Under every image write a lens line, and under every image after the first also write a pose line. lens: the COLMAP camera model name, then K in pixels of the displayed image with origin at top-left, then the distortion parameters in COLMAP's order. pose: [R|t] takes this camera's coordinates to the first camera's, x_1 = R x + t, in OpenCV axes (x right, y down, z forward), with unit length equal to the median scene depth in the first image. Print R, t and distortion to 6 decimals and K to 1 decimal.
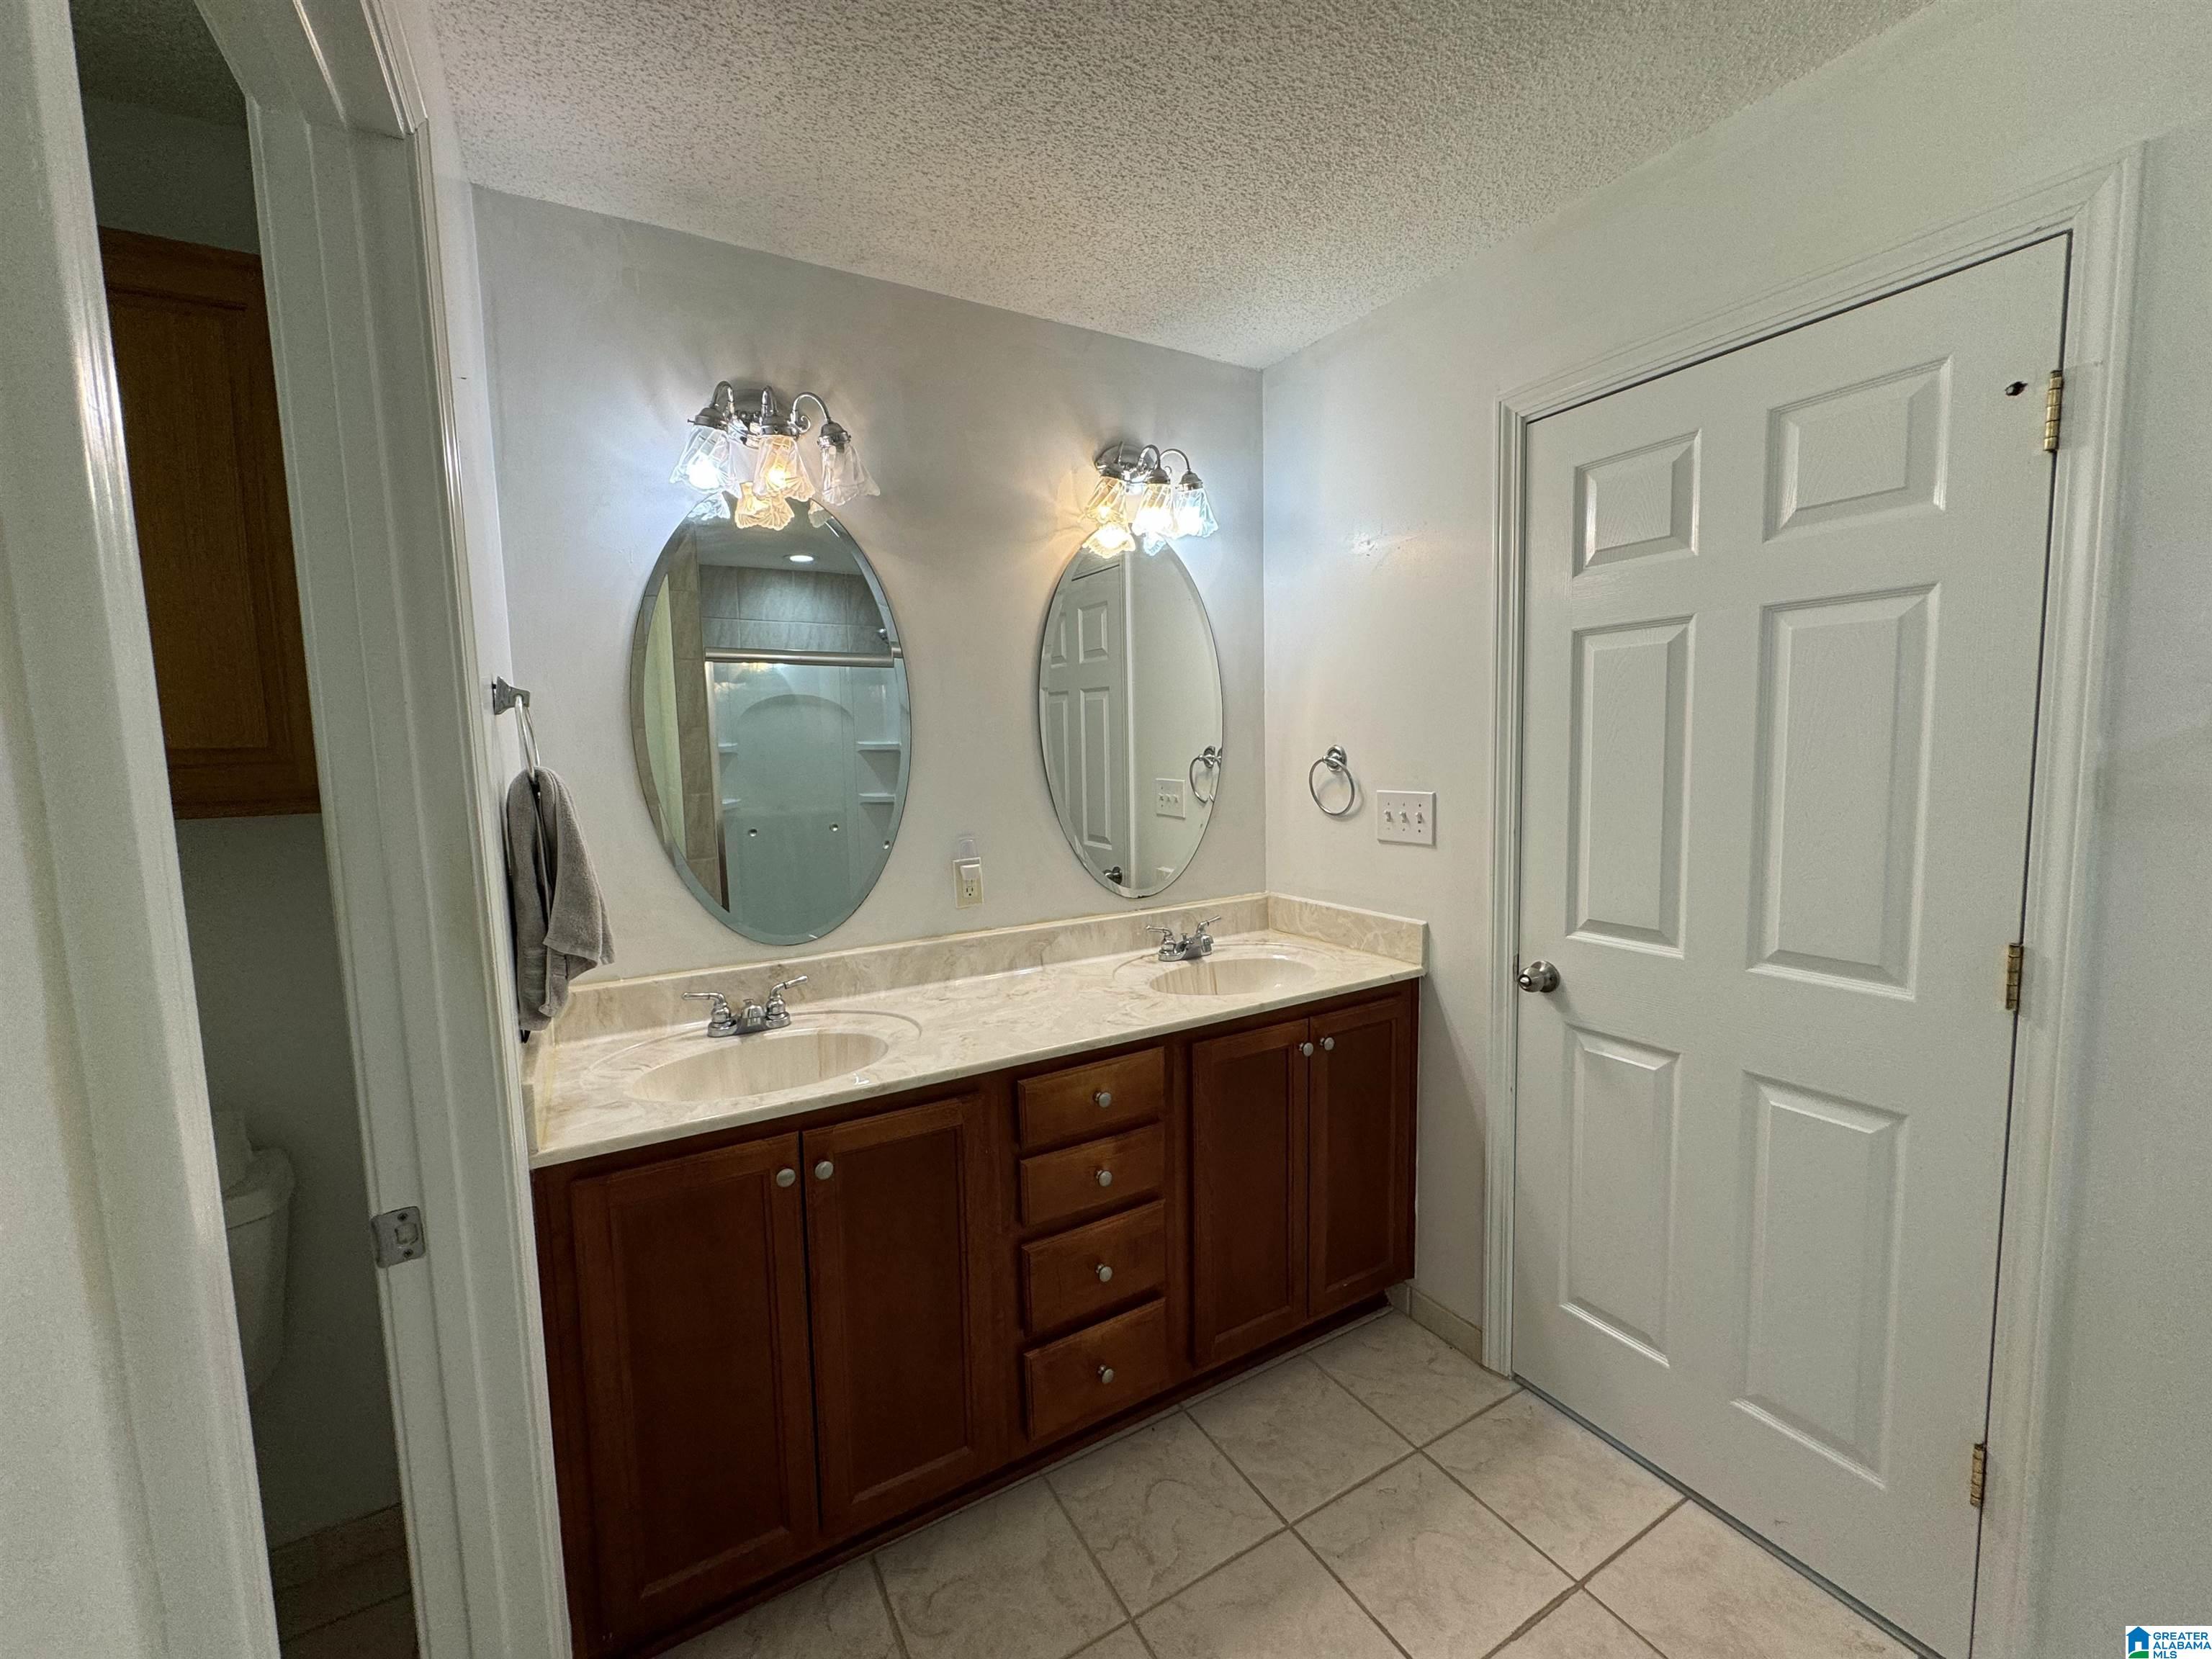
lens RADIAL K [[885.8, 0, 1103.8], [0, 885.8, 826.2], [0, 0, 1]] dist [0.002674, -0.001295]
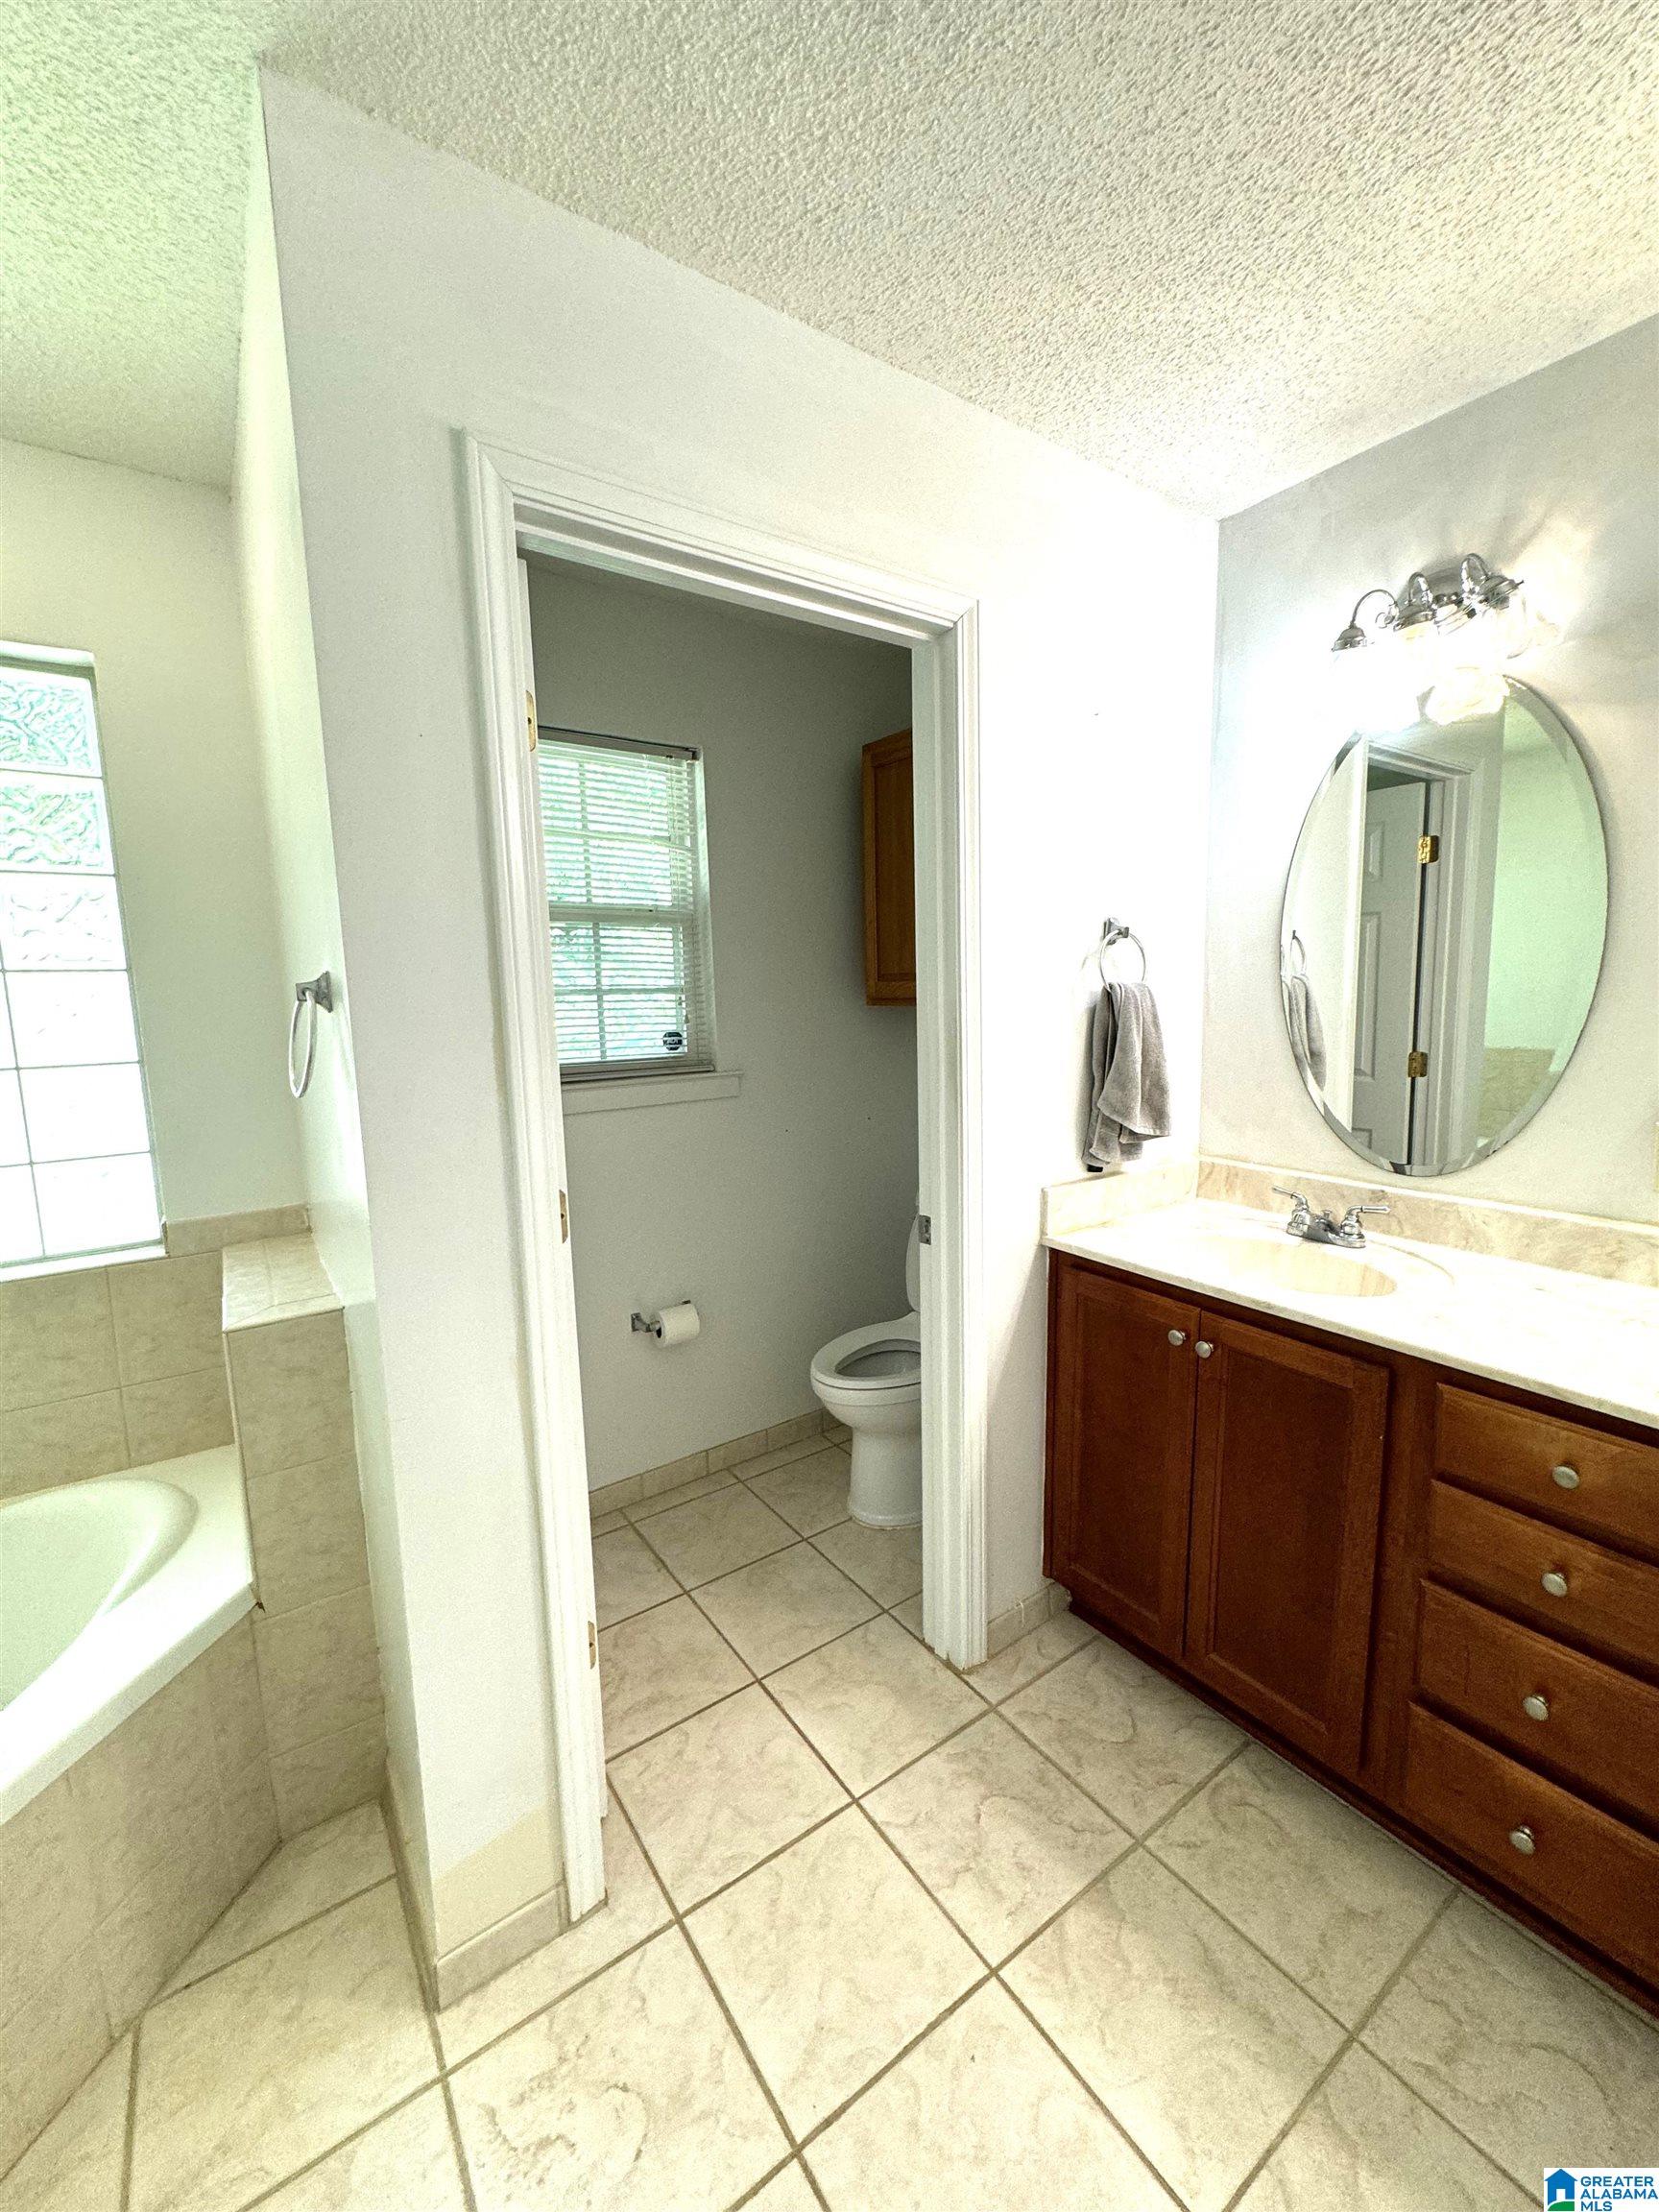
lens RADIAL K [[885.8, 0, 829.9], [0, 885.8, 1104.9], [0, 0, 1]] dist [0.002674, -0.001295]
pose [[0.086892, 0.155026, -0.984082, 0.614812], [-0.071763, 0.986226, 0.149027, -0.043501], [0.993630, 0.057672, 0.096820, 0.356662]]
